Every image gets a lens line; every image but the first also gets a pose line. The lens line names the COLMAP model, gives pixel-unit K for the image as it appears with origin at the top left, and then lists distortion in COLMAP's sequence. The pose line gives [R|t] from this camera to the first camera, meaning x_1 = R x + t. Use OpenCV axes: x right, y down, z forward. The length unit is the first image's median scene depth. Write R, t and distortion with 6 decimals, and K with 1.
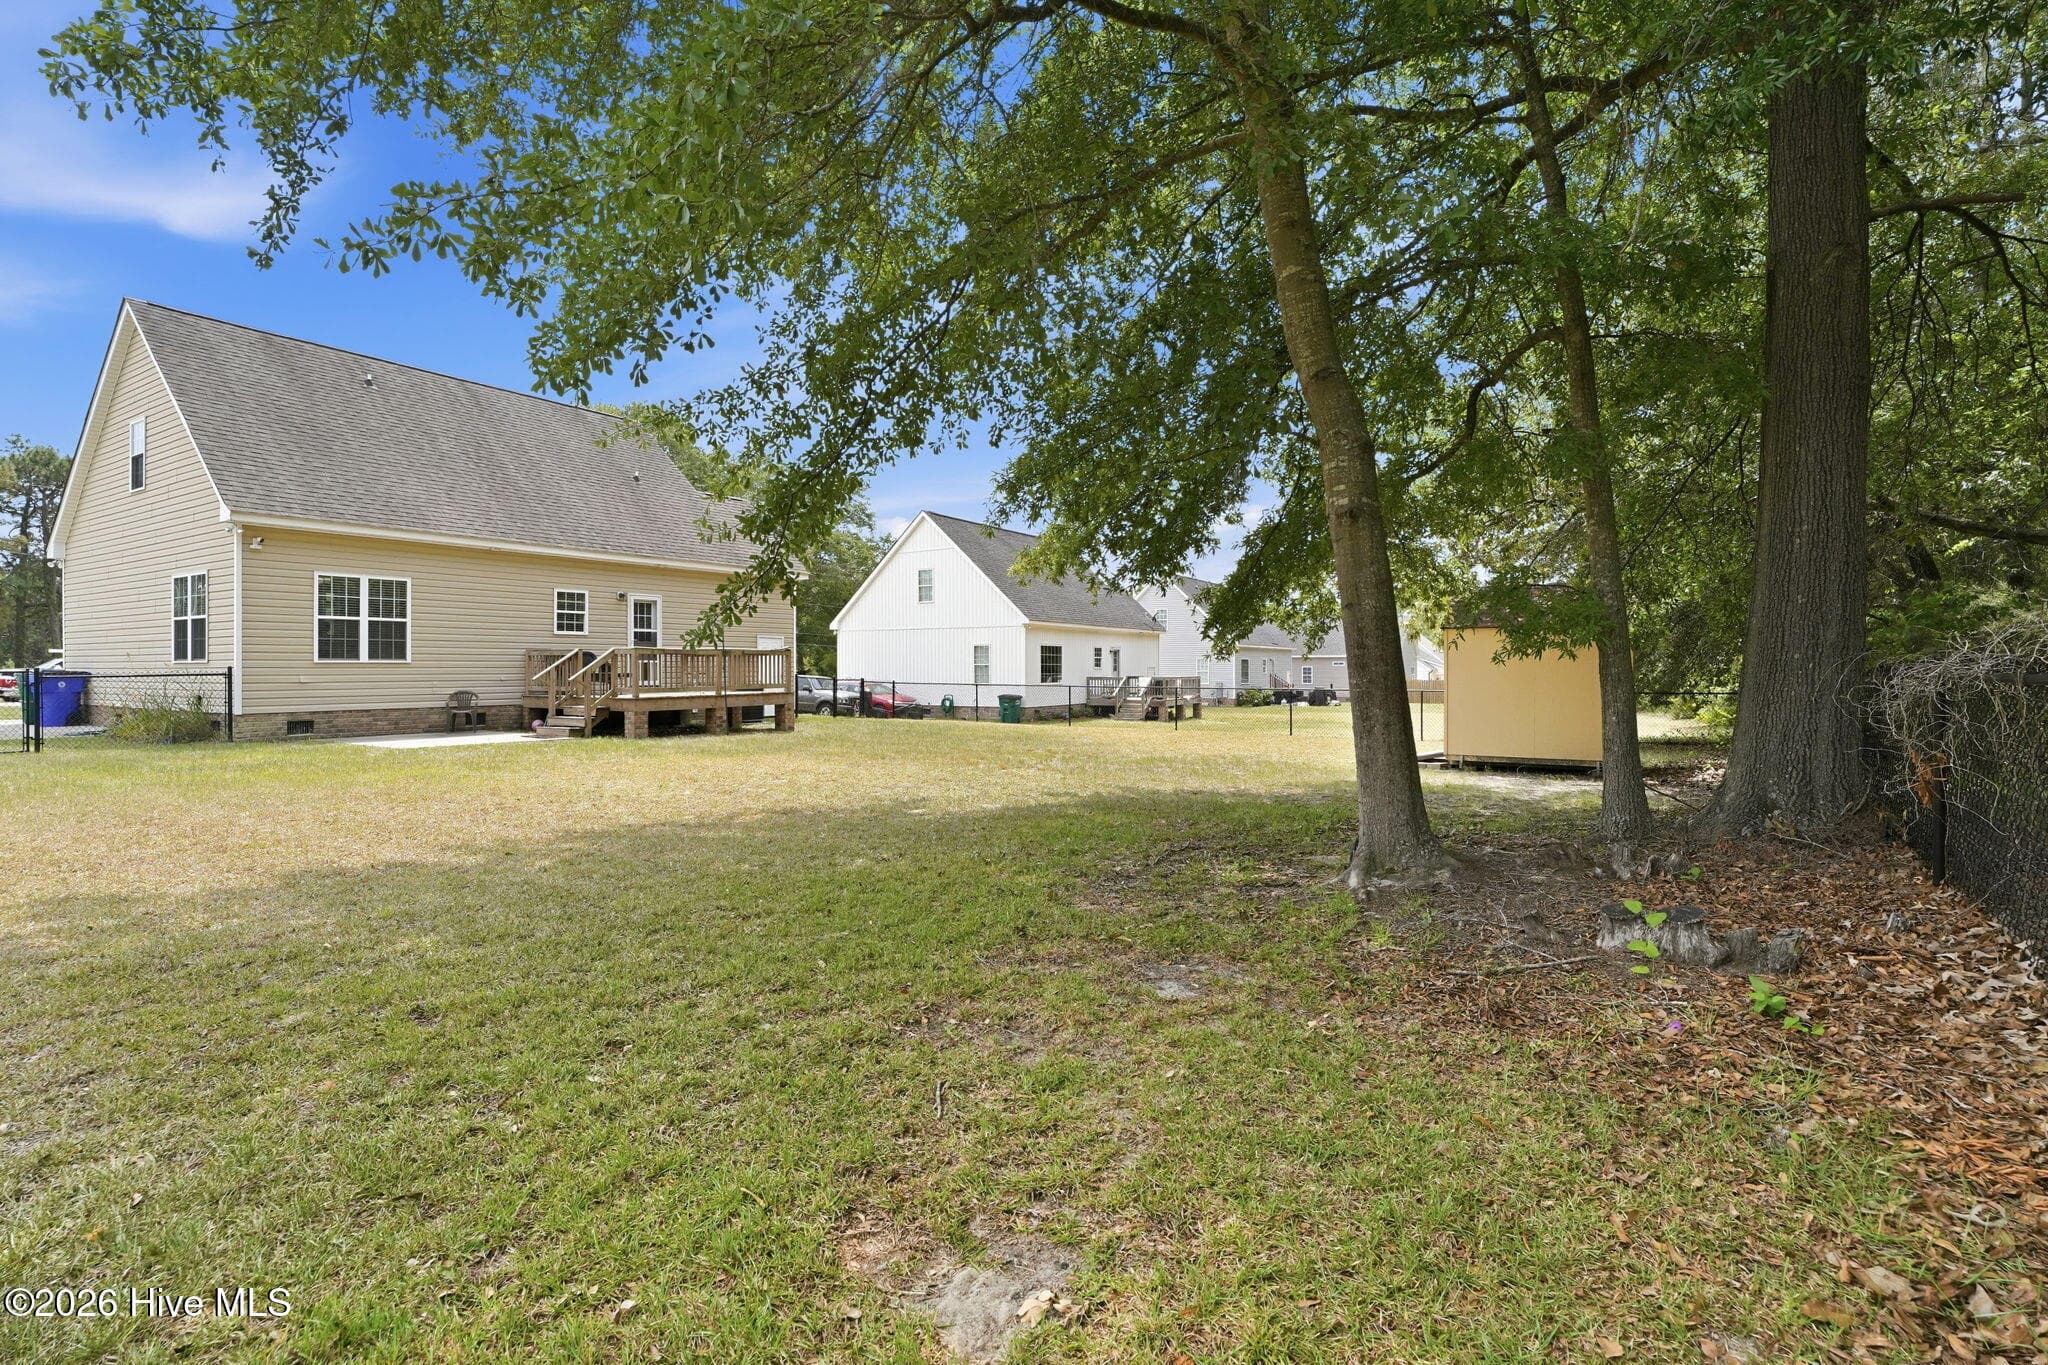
lens RADIAL K [[972.9, 0, 1016.4], [0, 972.9, 672.7], [0, 0, 1]] dist [-0.040311, 0.000475]
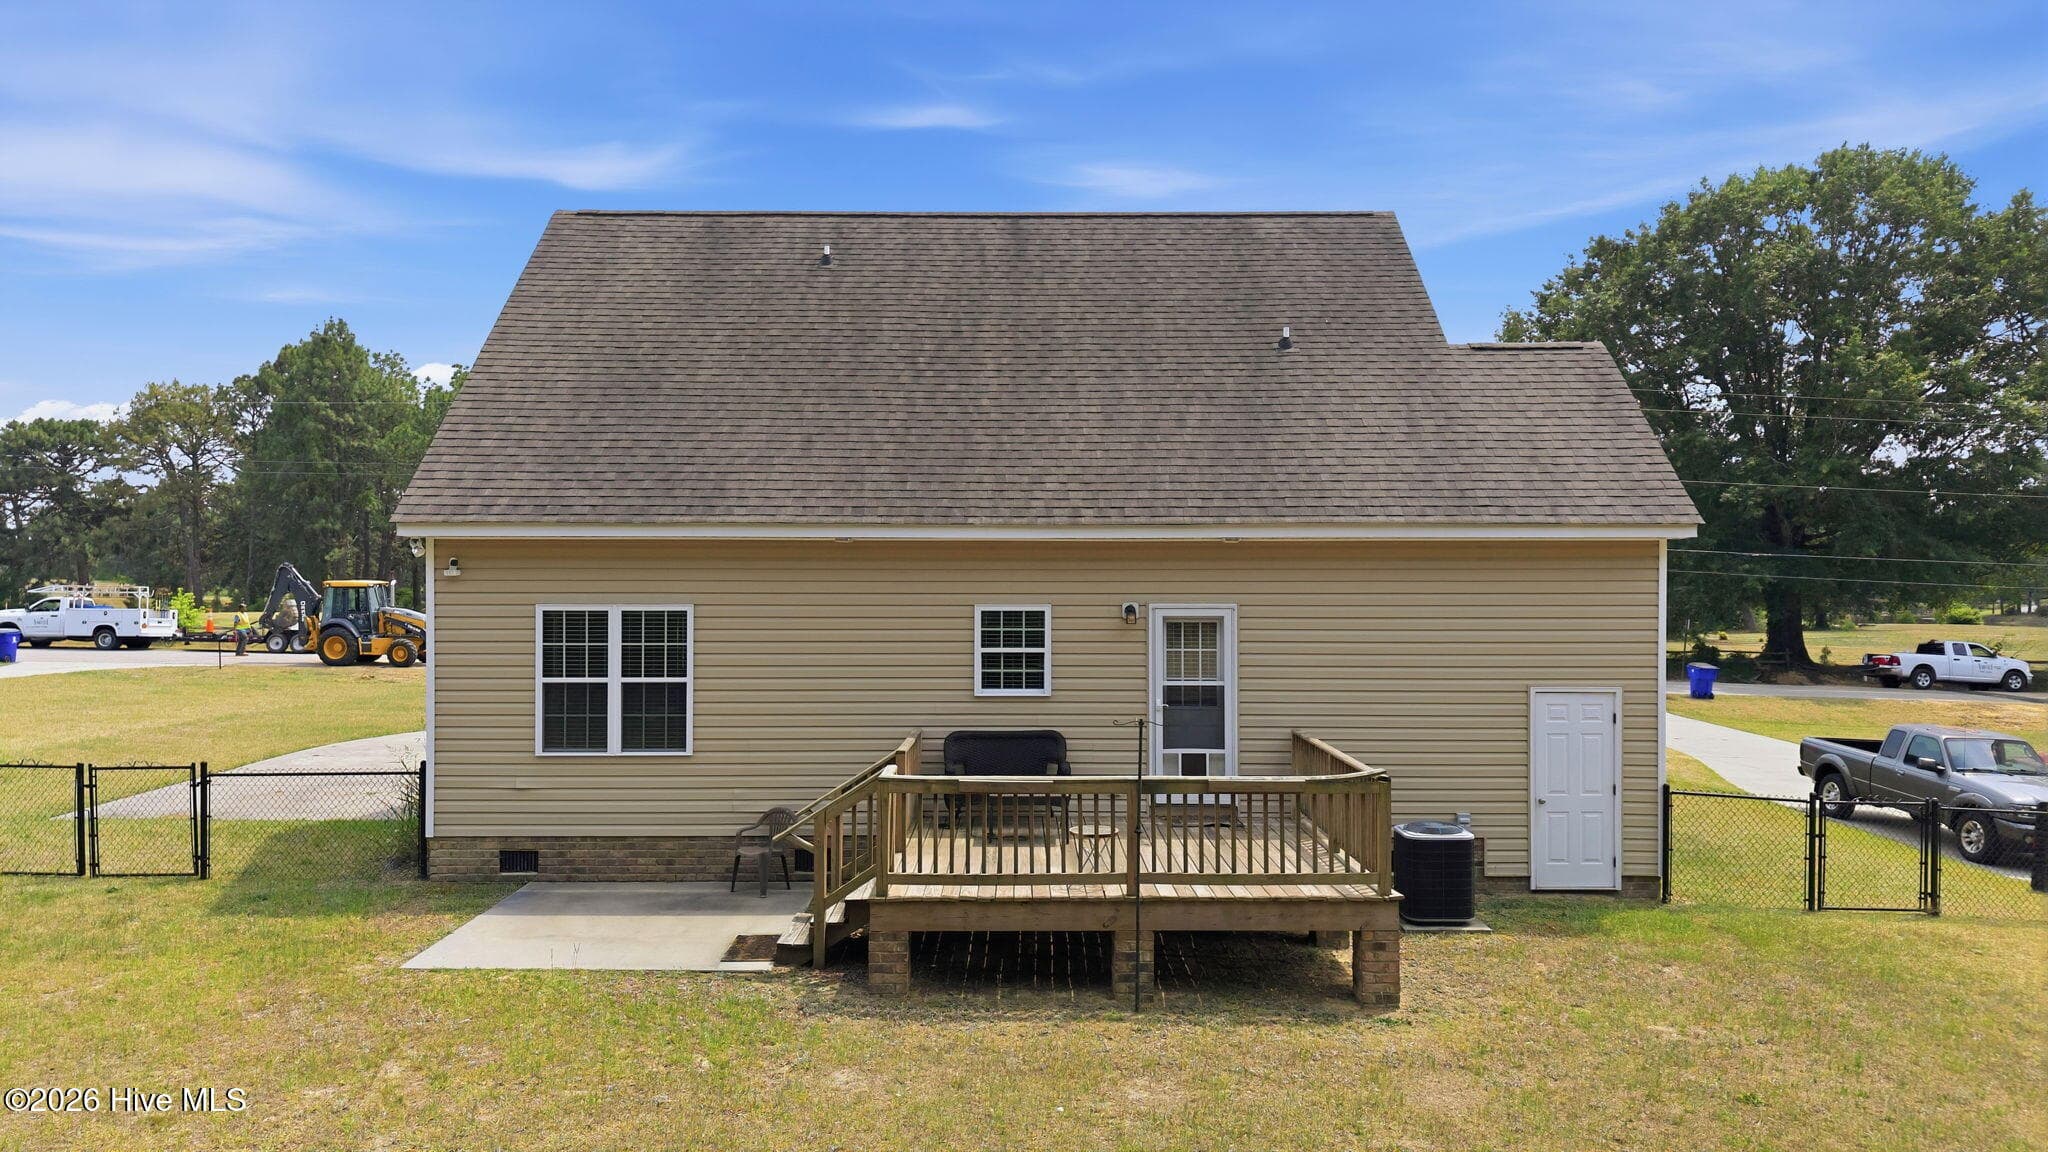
lens RADIAL K [[1365.6, 0, 1027.4], [0, 1365.6, 571.4], [0, 0, 1]] dist [0.040354, -0.042177]
pose [[0.518299, -0.003101, -0.855194, 0.154062], [-0.006259, 0.999953, -0.007420, -0.111781], [0.855177, 0.009199, 0.518255, 0.738339]]
